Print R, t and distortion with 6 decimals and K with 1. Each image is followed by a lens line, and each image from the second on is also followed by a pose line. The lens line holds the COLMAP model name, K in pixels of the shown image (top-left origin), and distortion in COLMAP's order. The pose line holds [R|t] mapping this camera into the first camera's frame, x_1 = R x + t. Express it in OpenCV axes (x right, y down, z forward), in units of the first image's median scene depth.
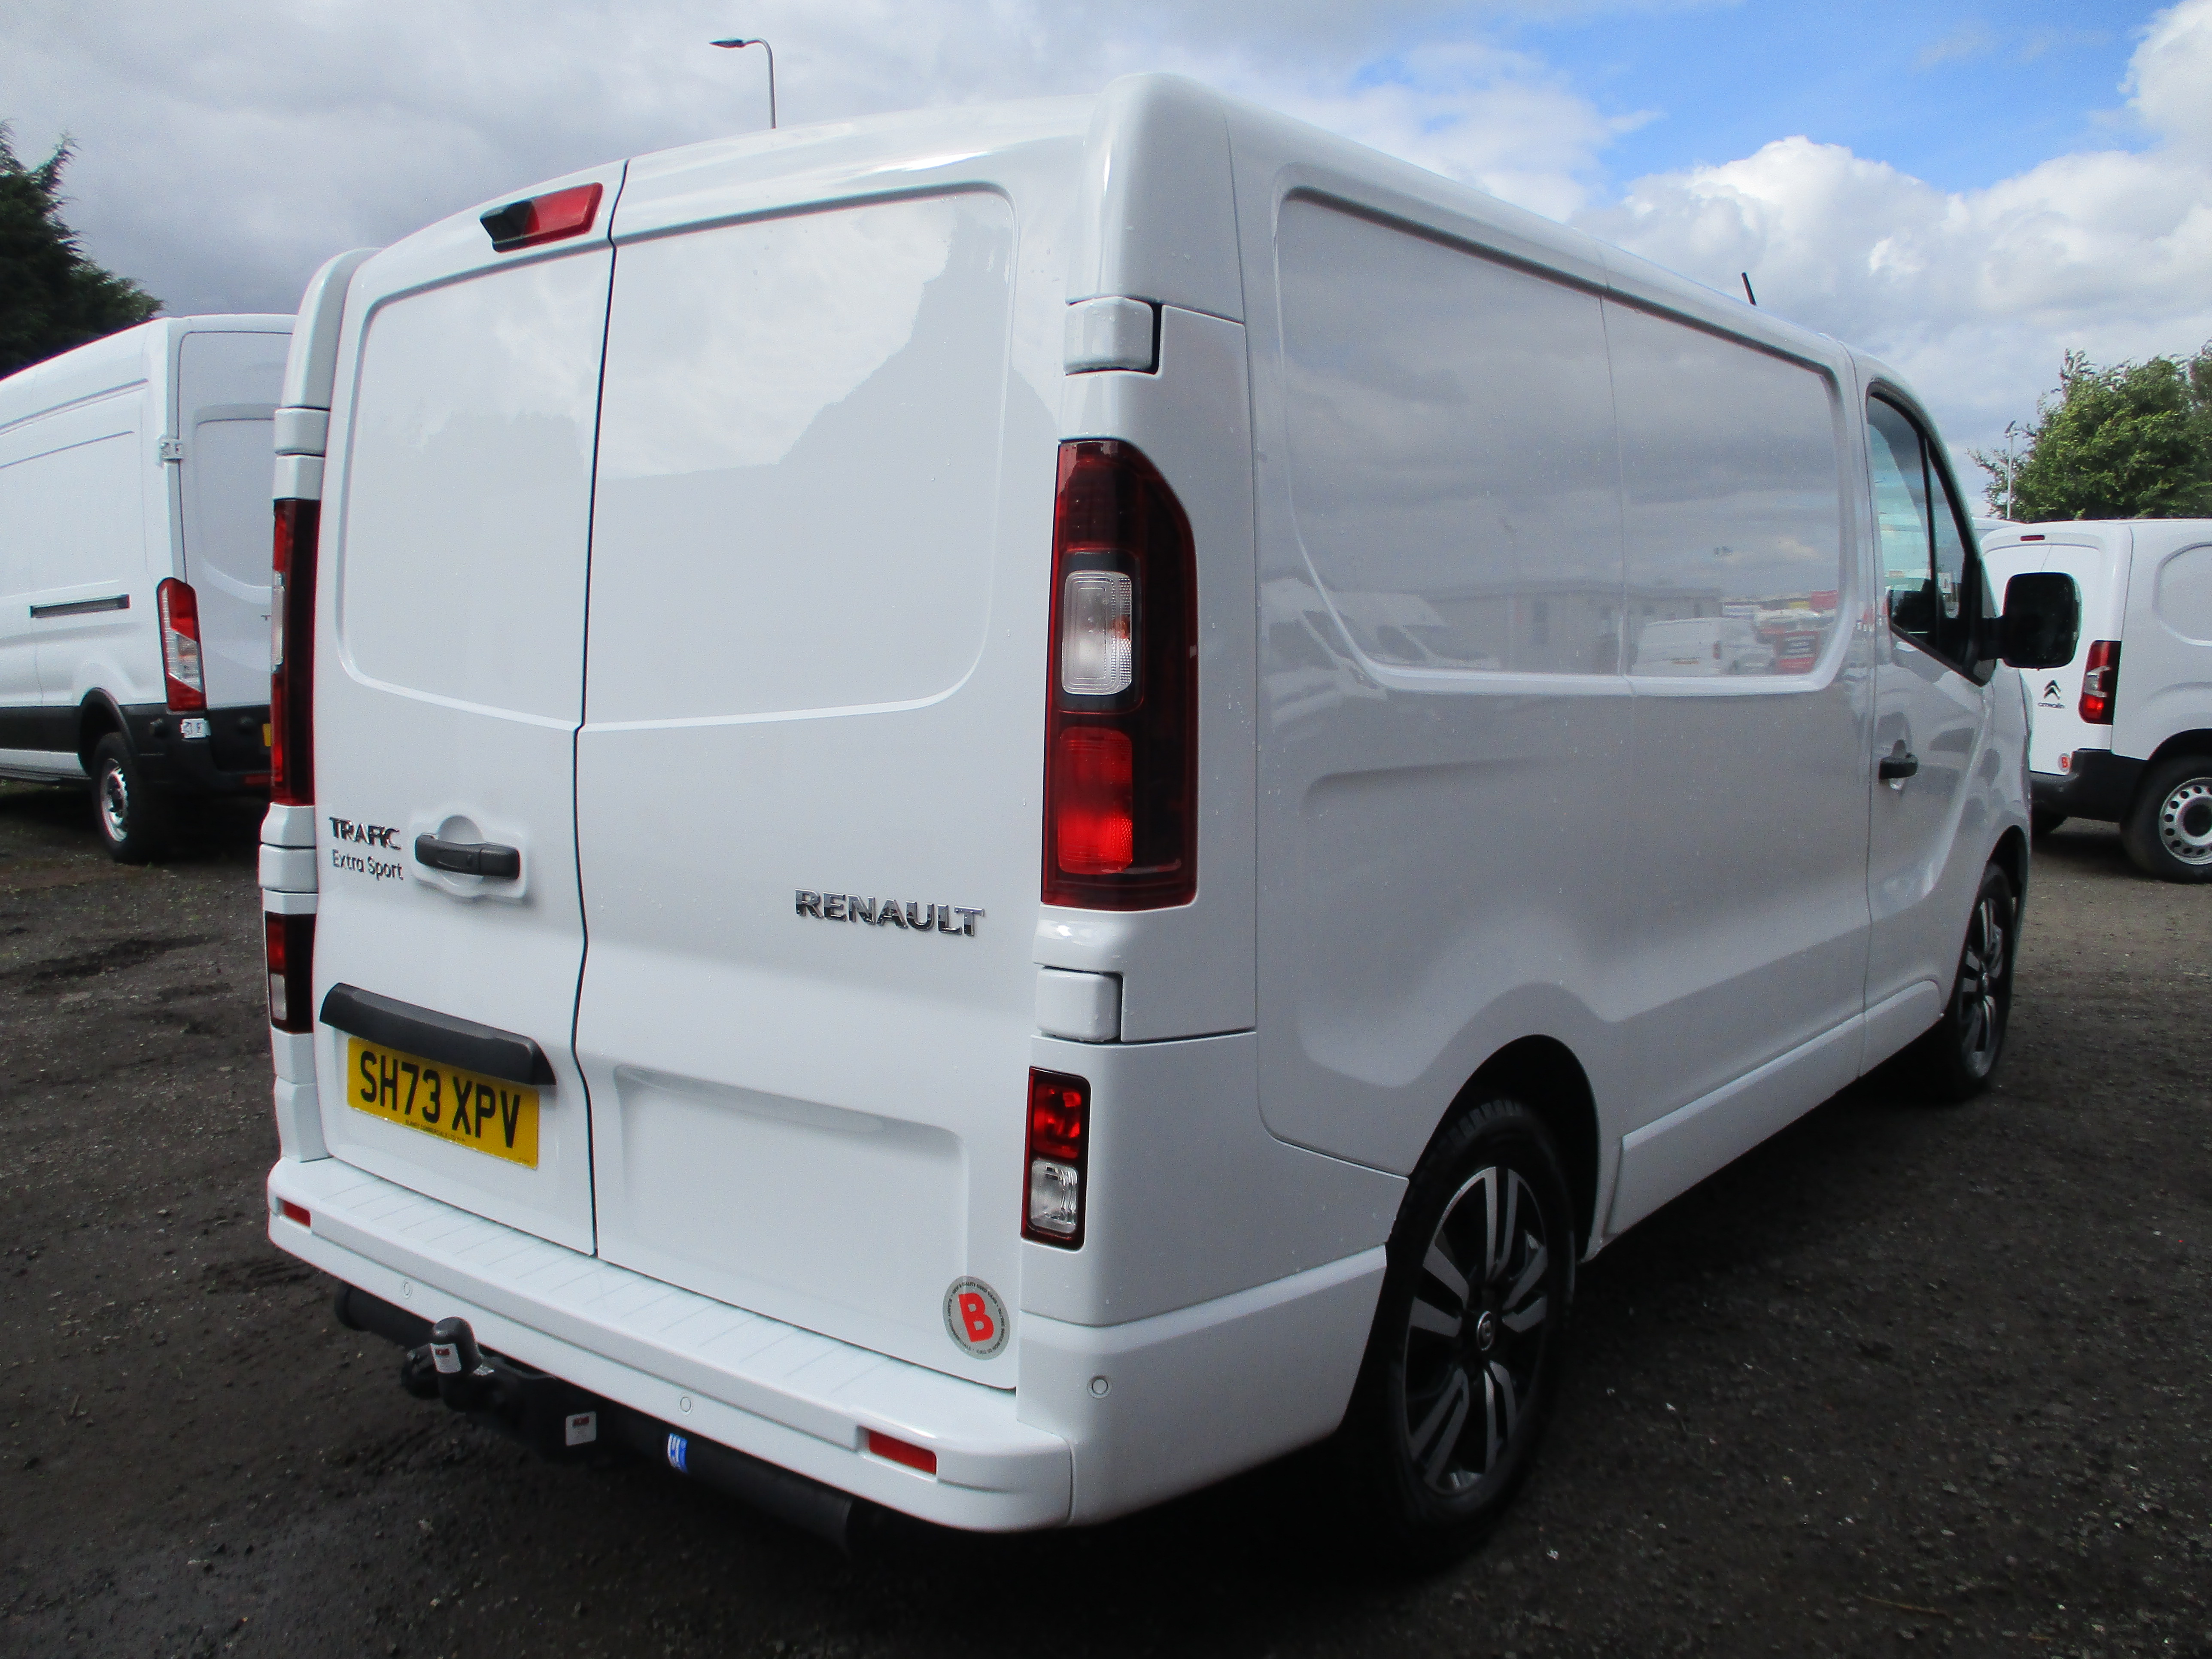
lens RADIAL K [[1822.8, 0, 1106.0], [0, 1822.8, 829.5], [0, 0, 1]] dist [-0.018027, -0.002620]
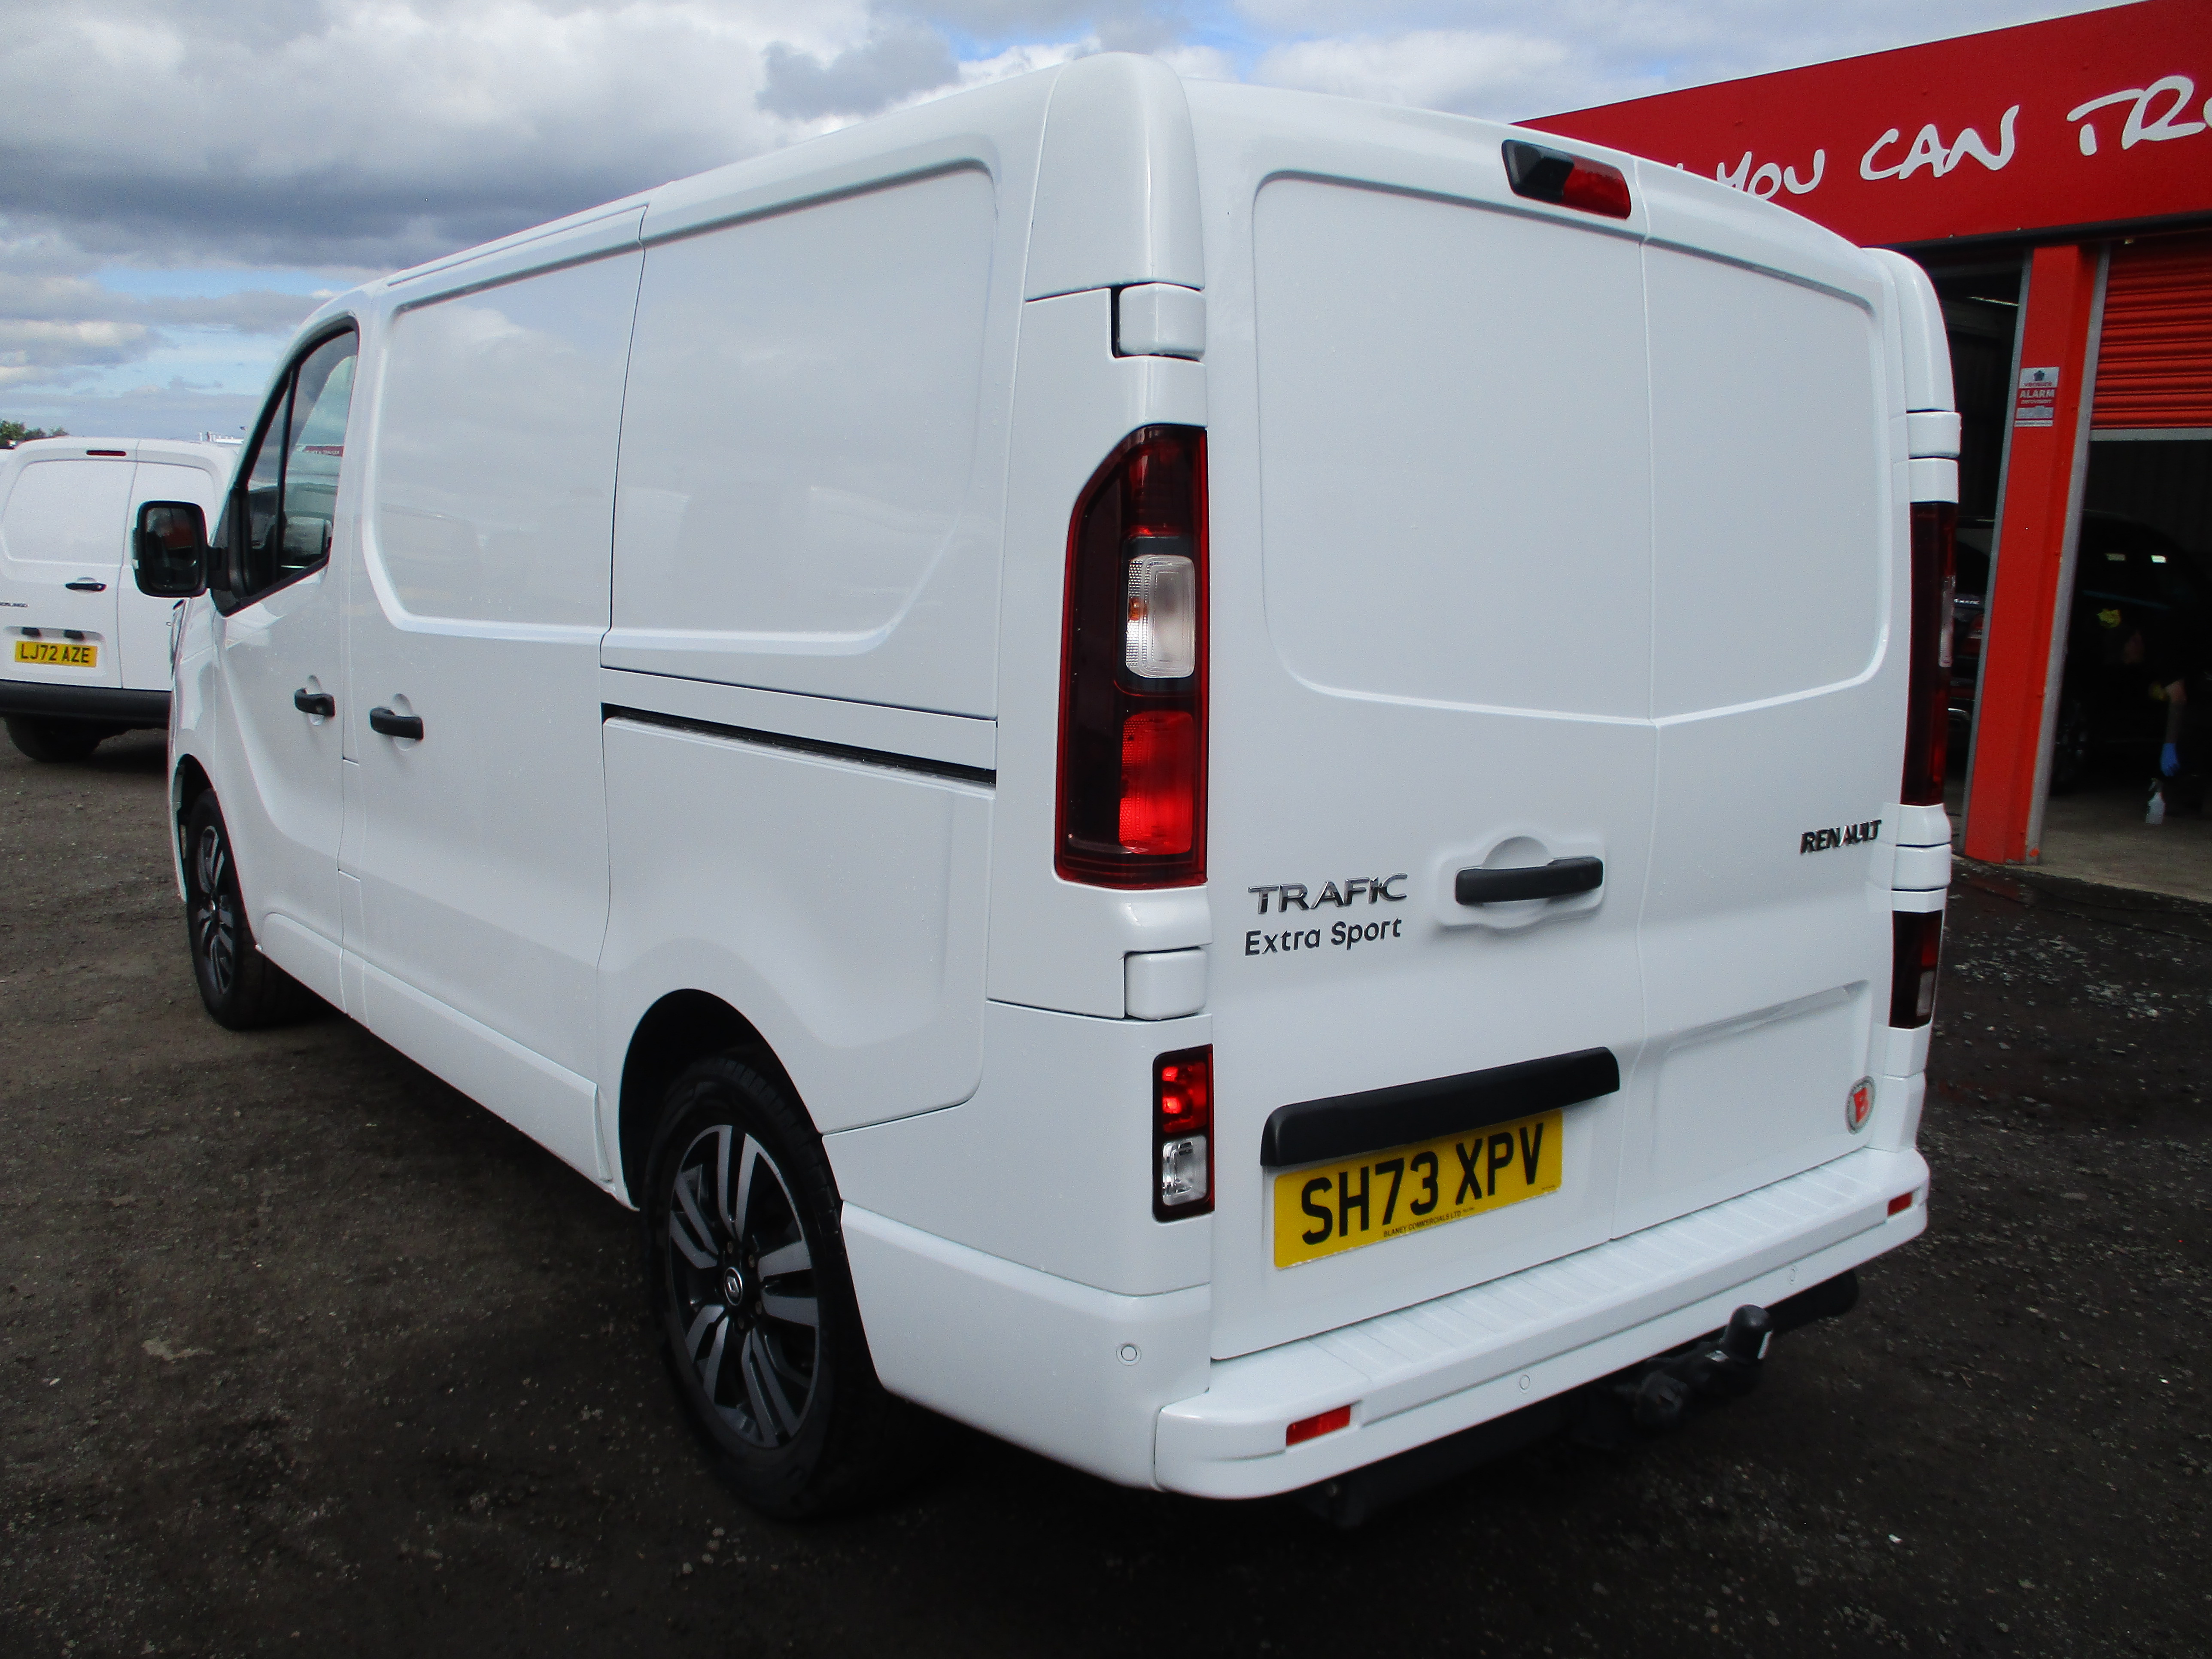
lens RADIAL K [[1822.8, 0, 1106.0], [0, 1822.8, 829.5], [0, 0, 1]] dist [-0.018027, -0.002620]
pose [[0.230669, -0.135709, 0.963522, -1.287878], [0.077915, 0.989623, 0.120732, -0.136946], [-0.969908, 0.047224, 0.238849, 1.012687]]
